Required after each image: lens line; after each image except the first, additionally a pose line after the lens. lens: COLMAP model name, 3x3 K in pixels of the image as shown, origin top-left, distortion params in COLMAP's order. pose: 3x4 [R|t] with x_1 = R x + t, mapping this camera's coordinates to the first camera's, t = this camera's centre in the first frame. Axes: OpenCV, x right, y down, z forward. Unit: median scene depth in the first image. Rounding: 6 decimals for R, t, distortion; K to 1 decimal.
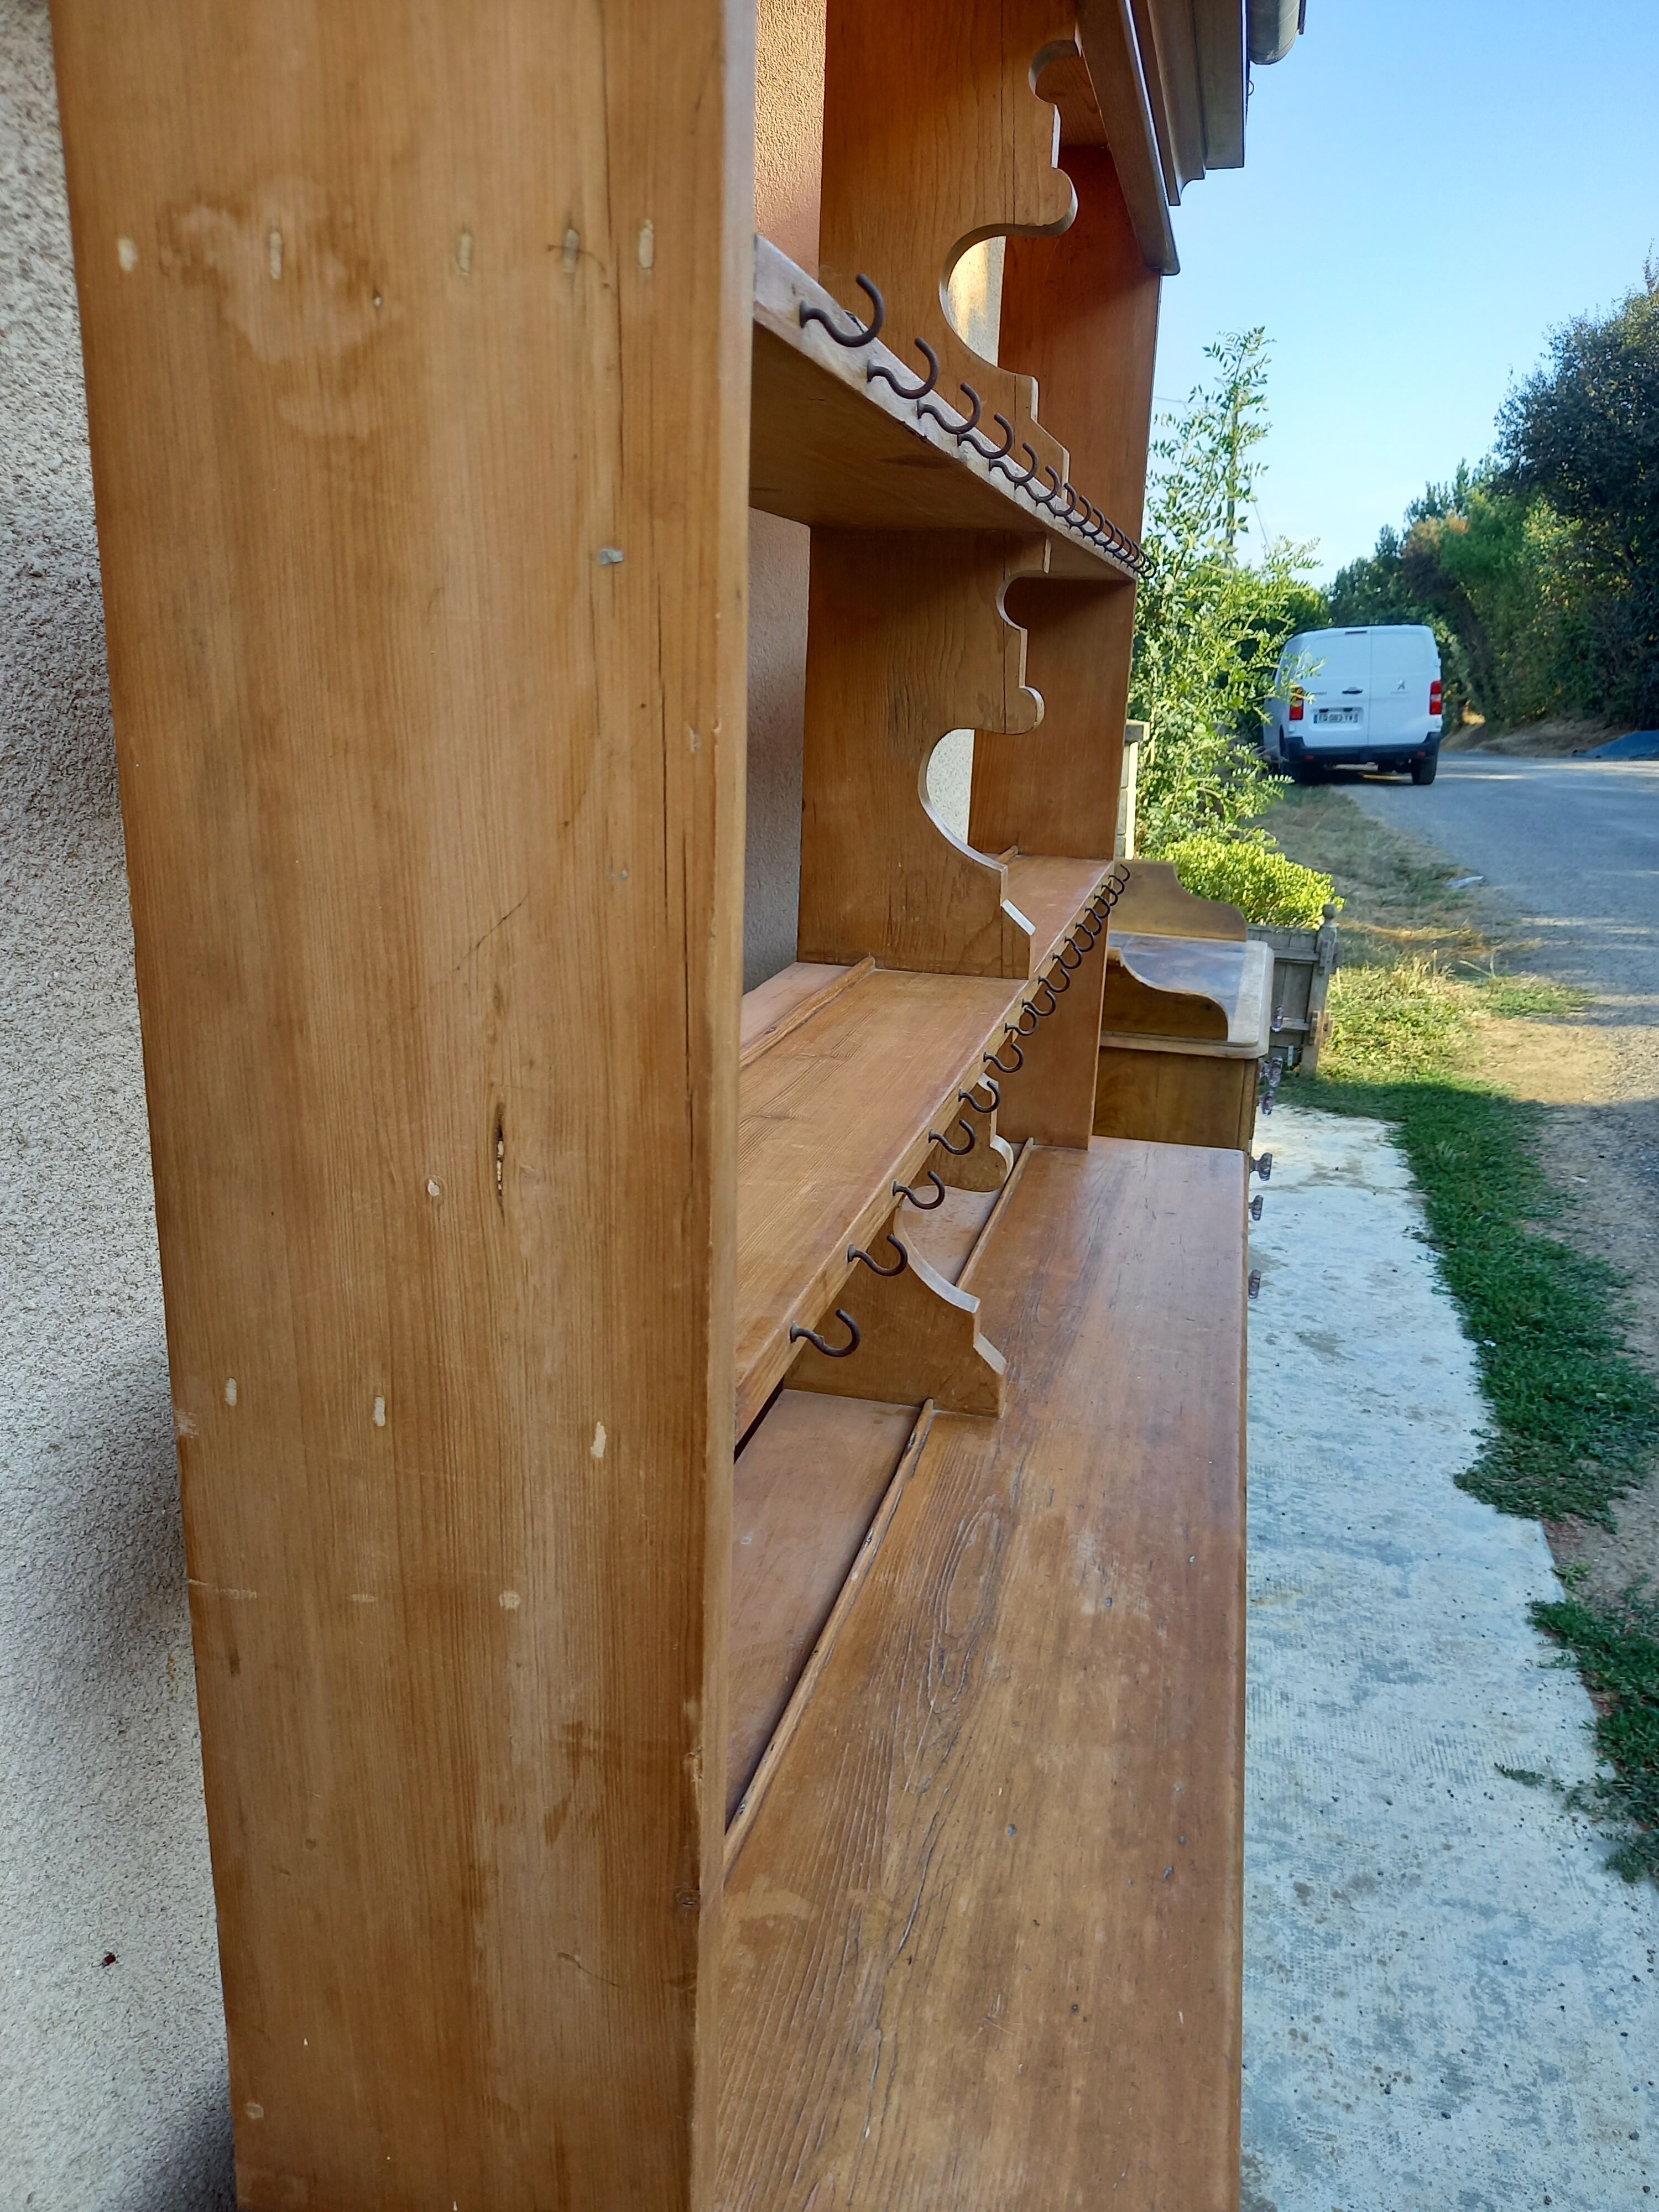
lens RADIAL K [[1634.8, 0, 846.6], [0, 1634.8, 1115.2], [0, 0, 1]] dist [0.051024, -0.053957]
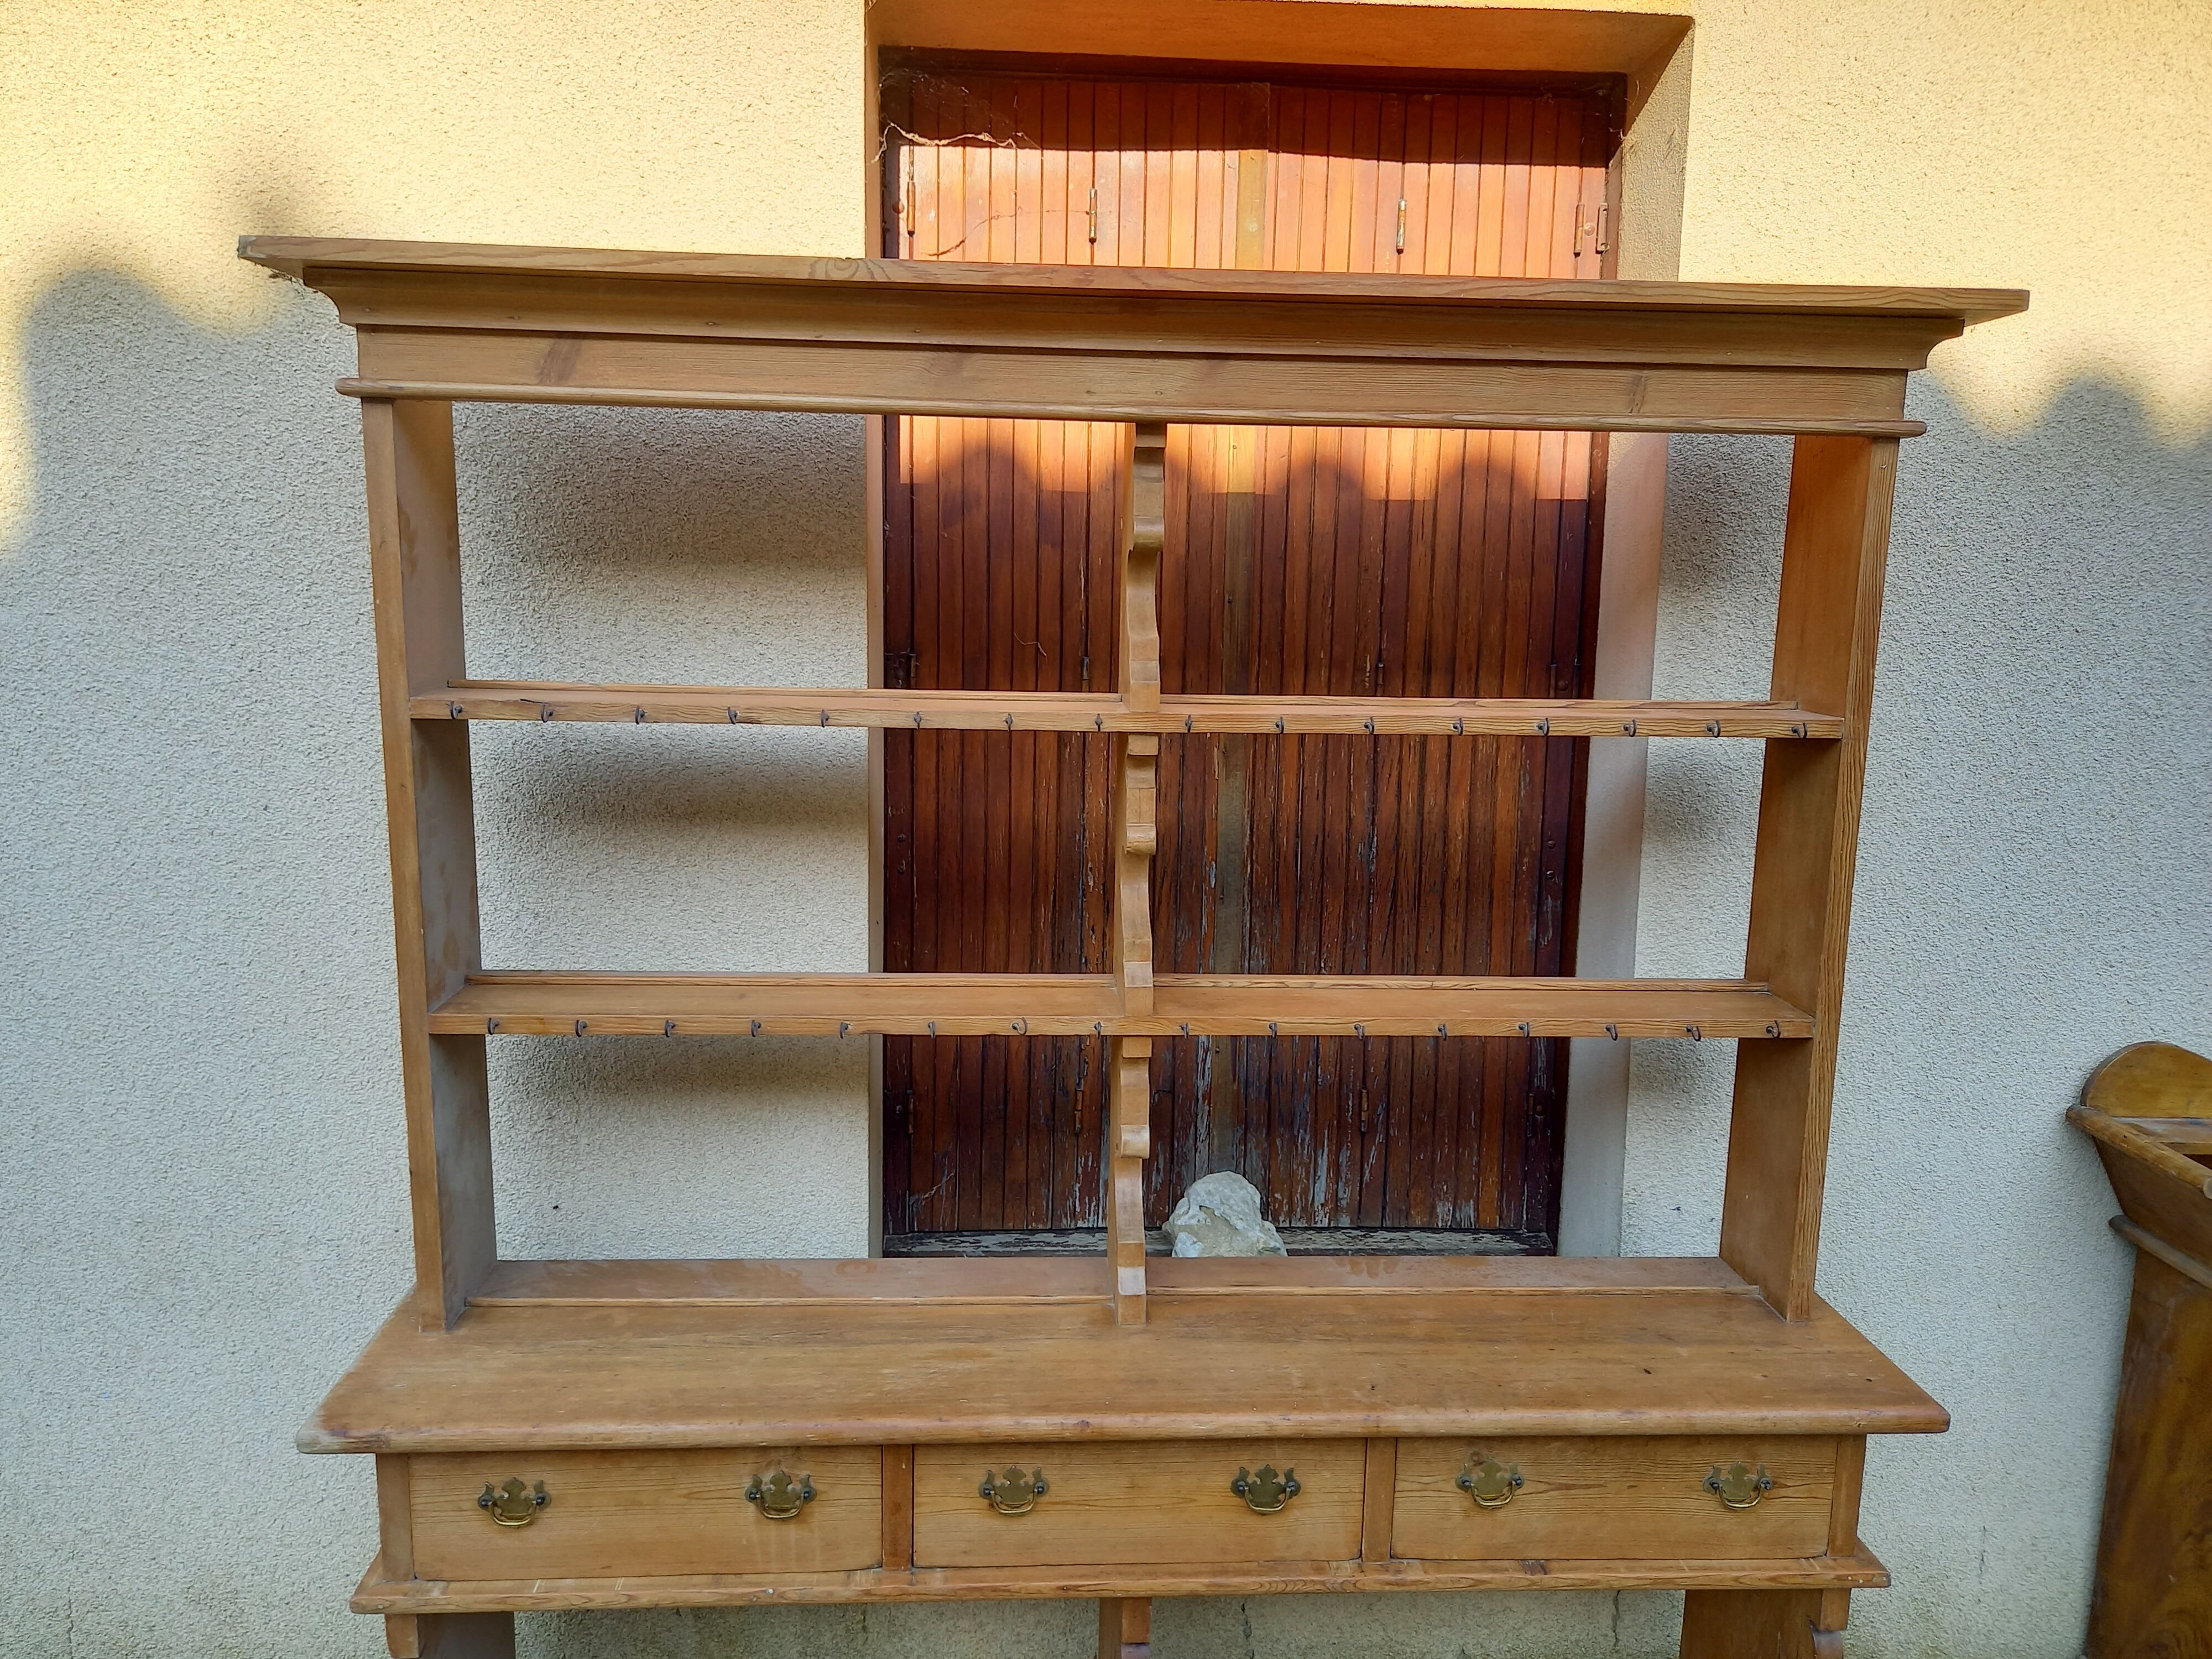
lens RADIAL K [[1634.8, 0, 1091.9], [0, 1634.8, 822.4], [0, 0, 1]] dist [0.051024, -0.053957]
pose [[0.288069, 0.129160, -0.948859, 1.243861], [-0.271537, 0.961210, 0.048404, -0.264614], [0.918305, 0.243707, 0.311967, 0.400725]]
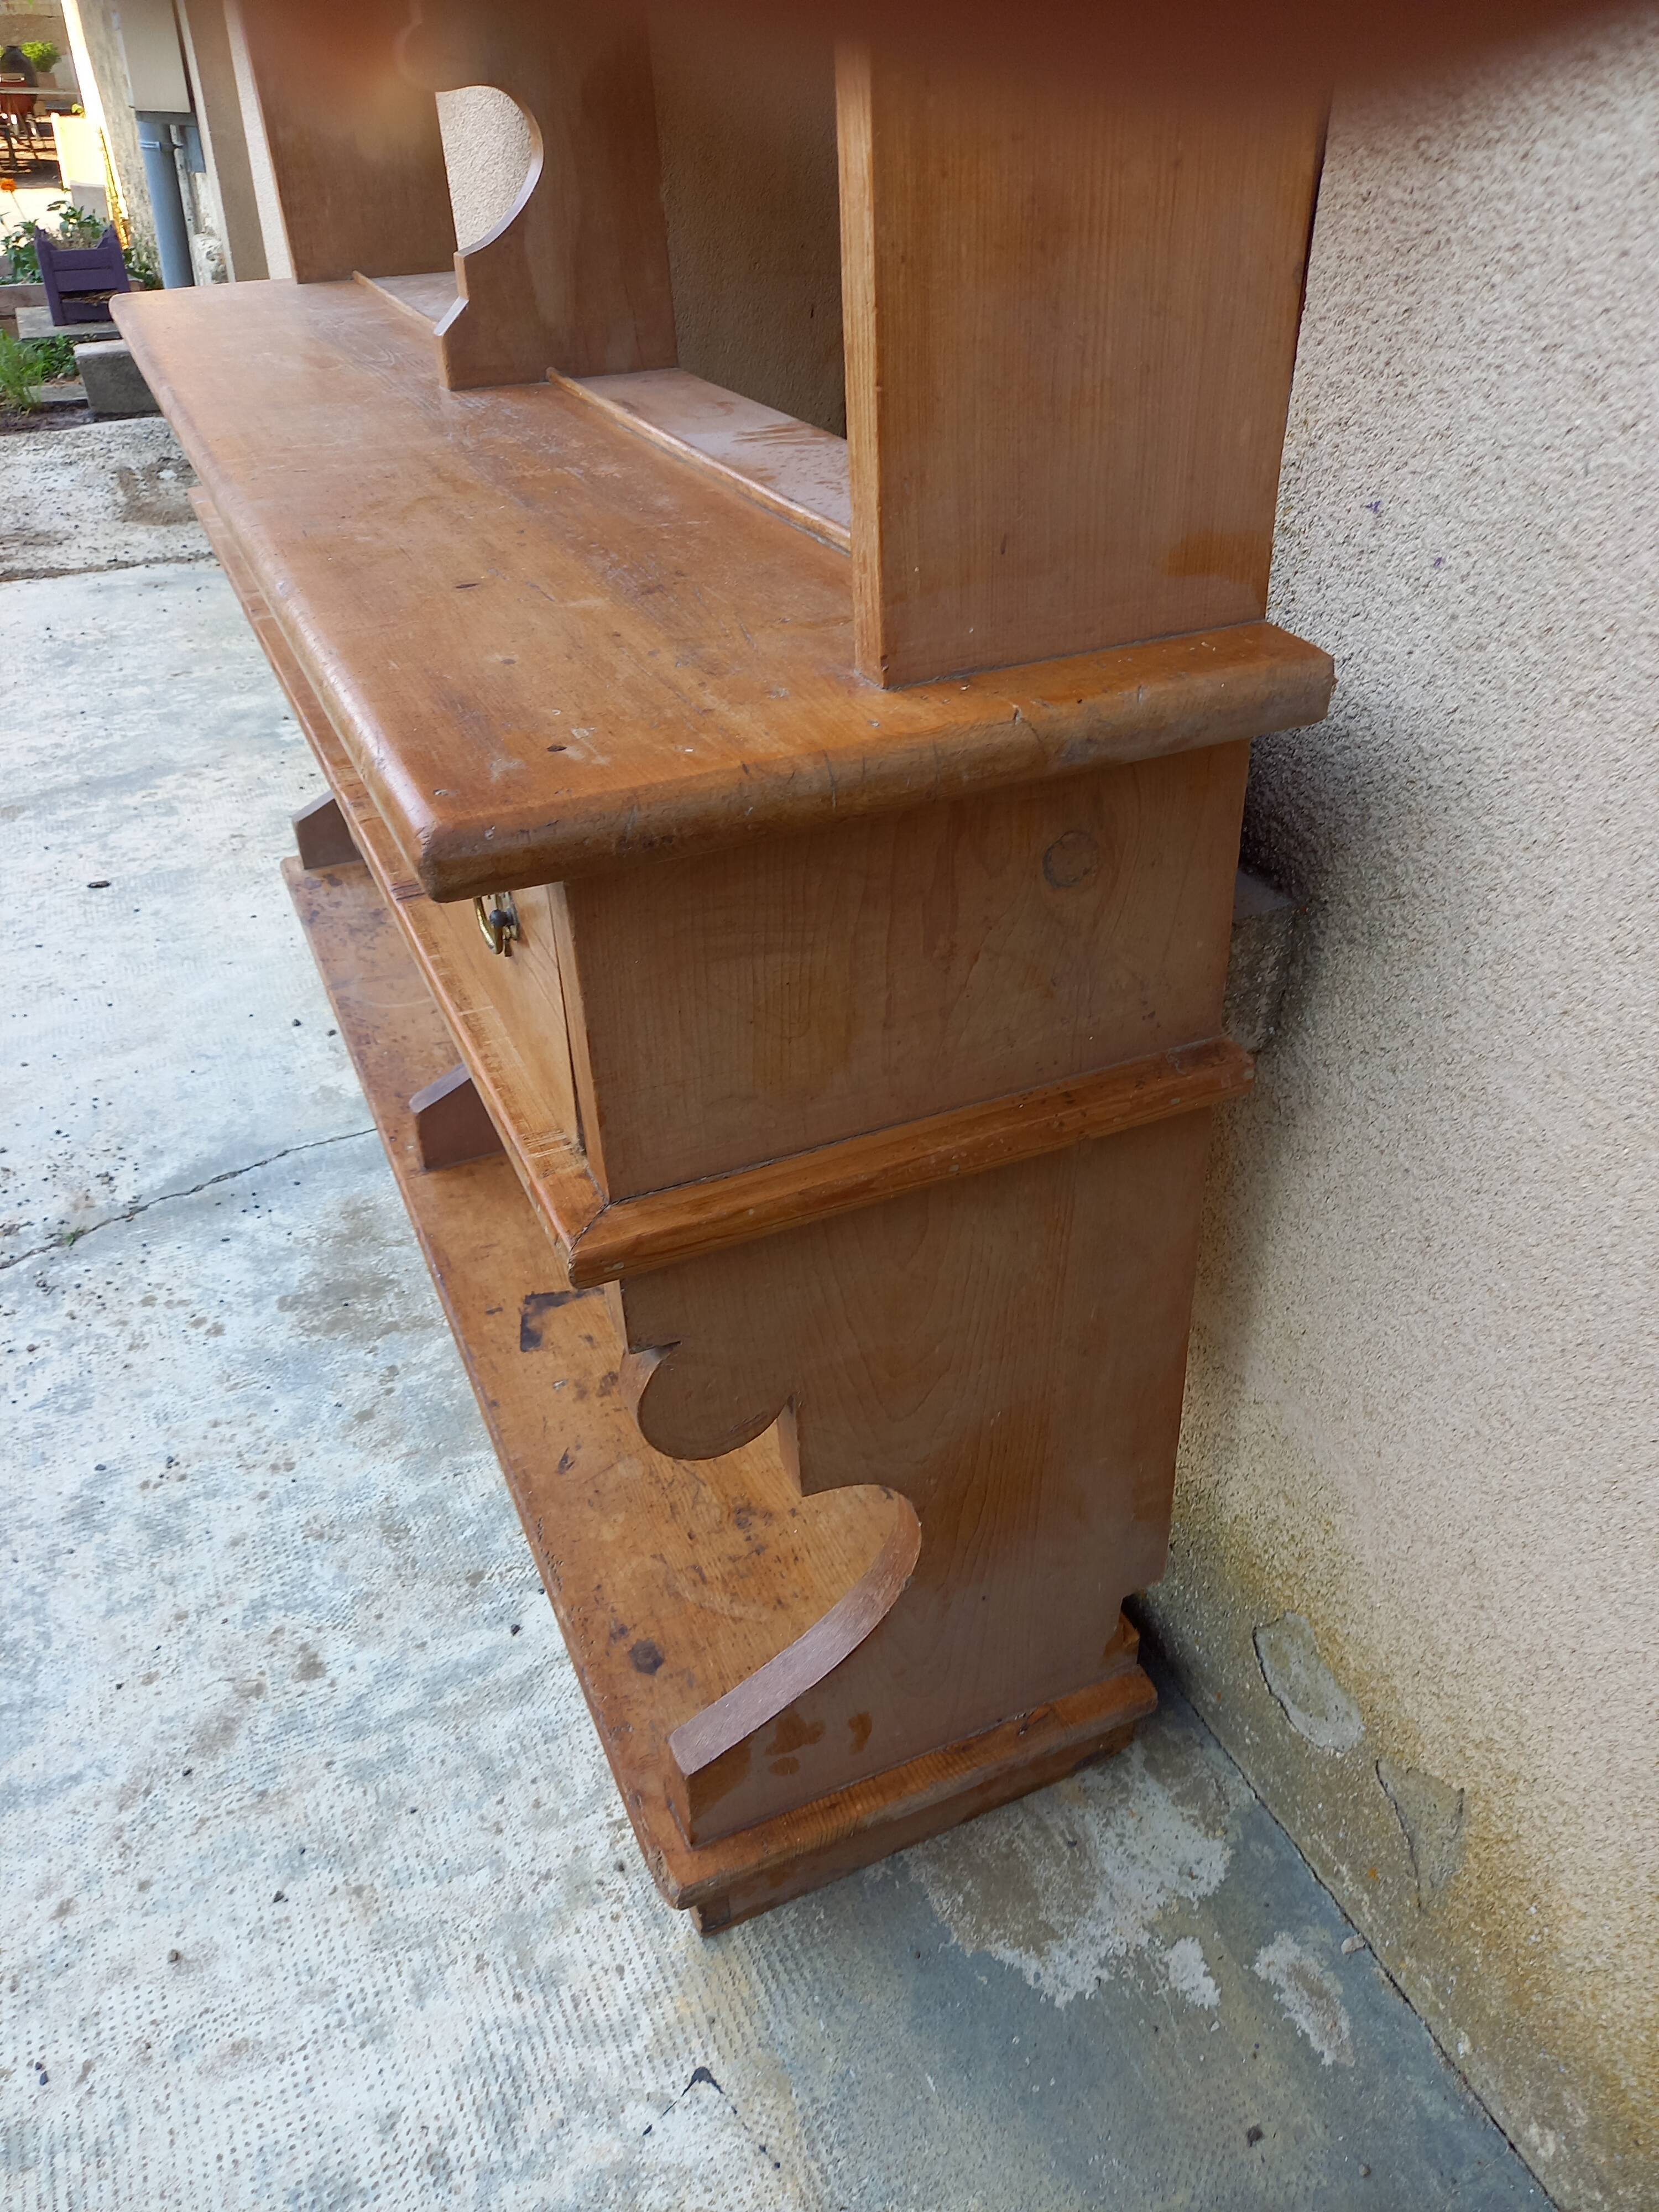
lens RADIAL K [[1635.3, 0, 835.6], [0, 1635.3, 1105.5], [0, 0, 1]] dist [0.050156, -0.052814]
pose [[-0.796530, 0.323571, -0.510727, 0.486655], [-0.159392, 0.702469, 0.693637, -0.199540], [0.583210, 0.633908, -0.507963, 1.718922]]
